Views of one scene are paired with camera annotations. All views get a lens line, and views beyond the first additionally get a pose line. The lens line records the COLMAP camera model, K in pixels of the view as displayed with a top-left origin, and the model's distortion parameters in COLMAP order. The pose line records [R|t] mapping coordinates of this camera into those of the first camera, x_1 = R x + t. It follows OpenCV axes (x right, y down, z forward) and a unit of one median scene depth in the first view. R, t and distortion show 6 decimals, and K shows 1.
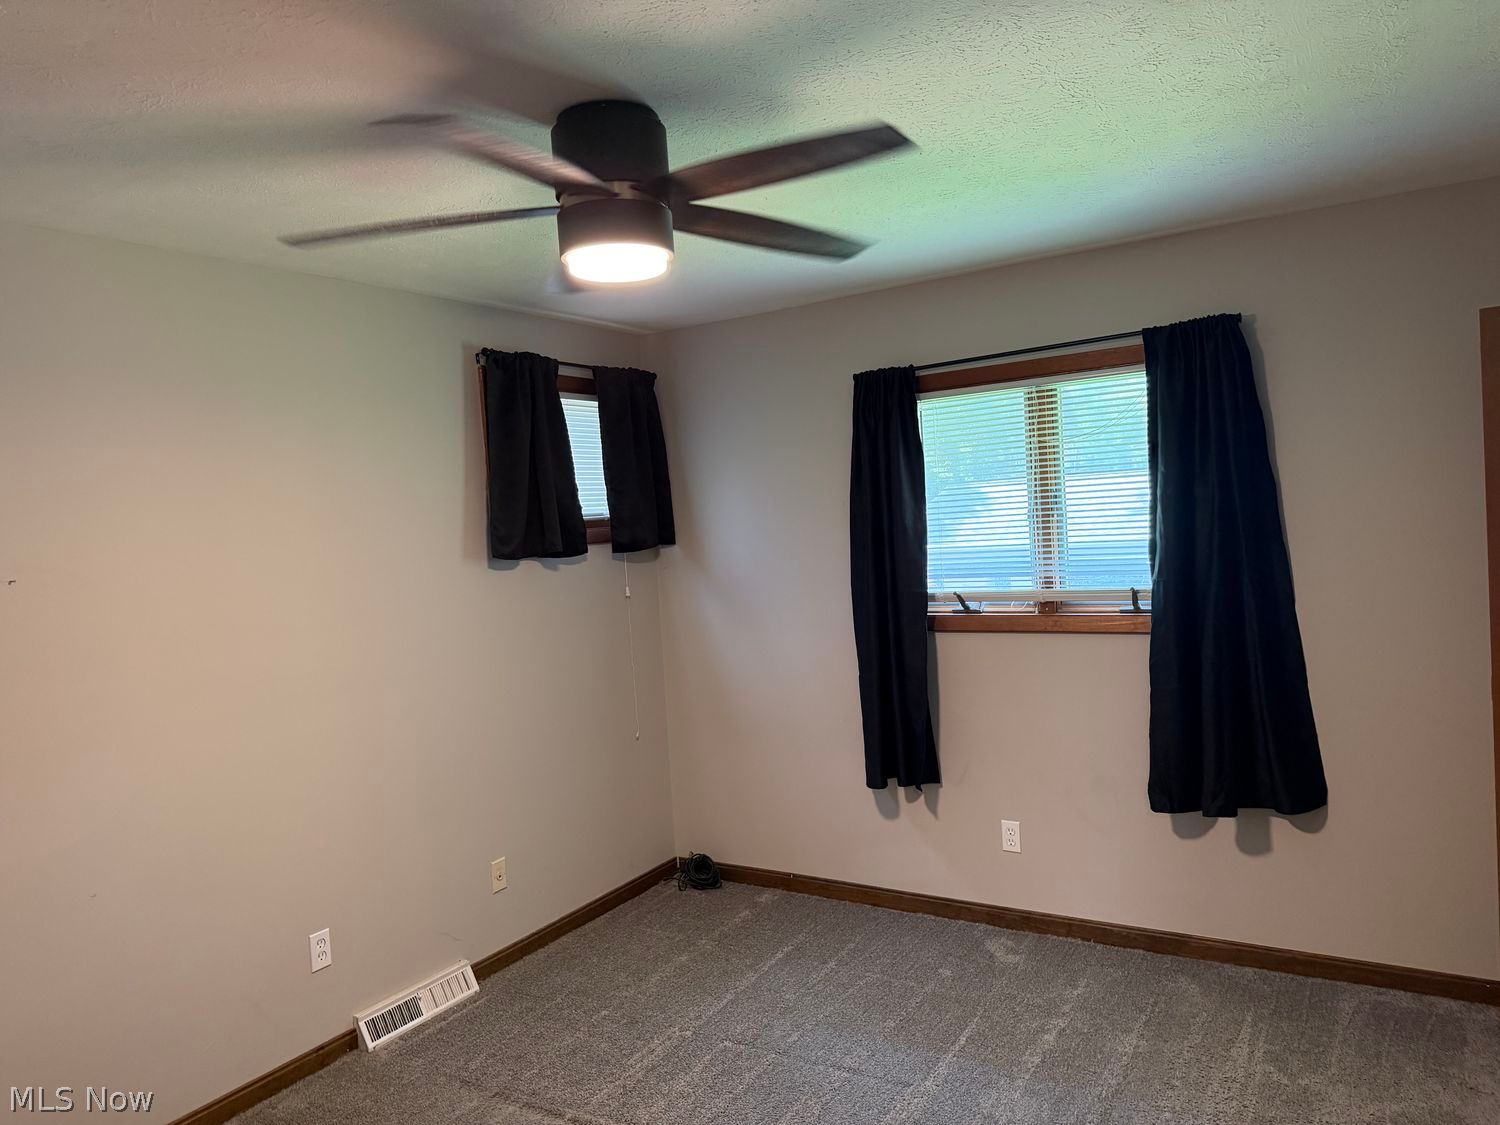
lens RADIAL K [[1045.5, 0, 747.1], [0, 1045.5, 566.3], [0, 0, 1]] dist [0.105679, -0.174975]
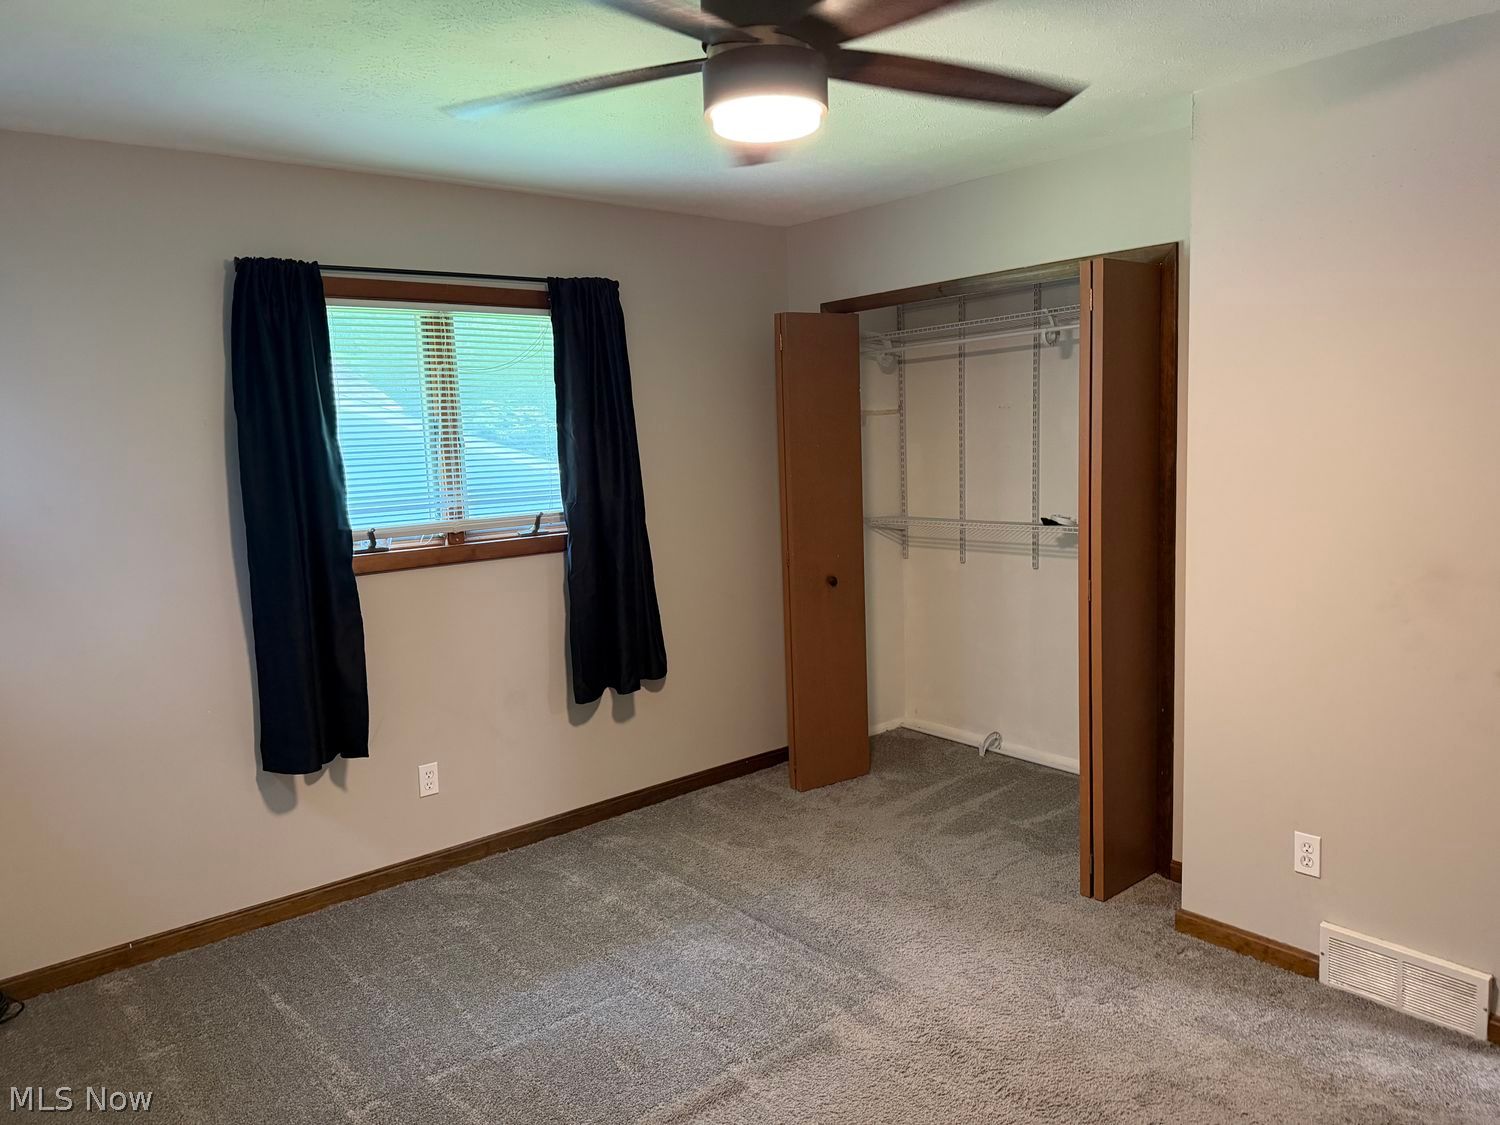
lens RADIAL K [[1045.5, 0, 747.1], [0, 1045.5, 566.3], [0, 0, 1]] dist [0.105679, -0.174975]
pose [[0.280744, -0.077146, 0.956677, -0.590877], [0.051615, 0.996536, 0.065213, 0.014739], [-0.958394, 0.031071, 0.283753, 0.456376]]
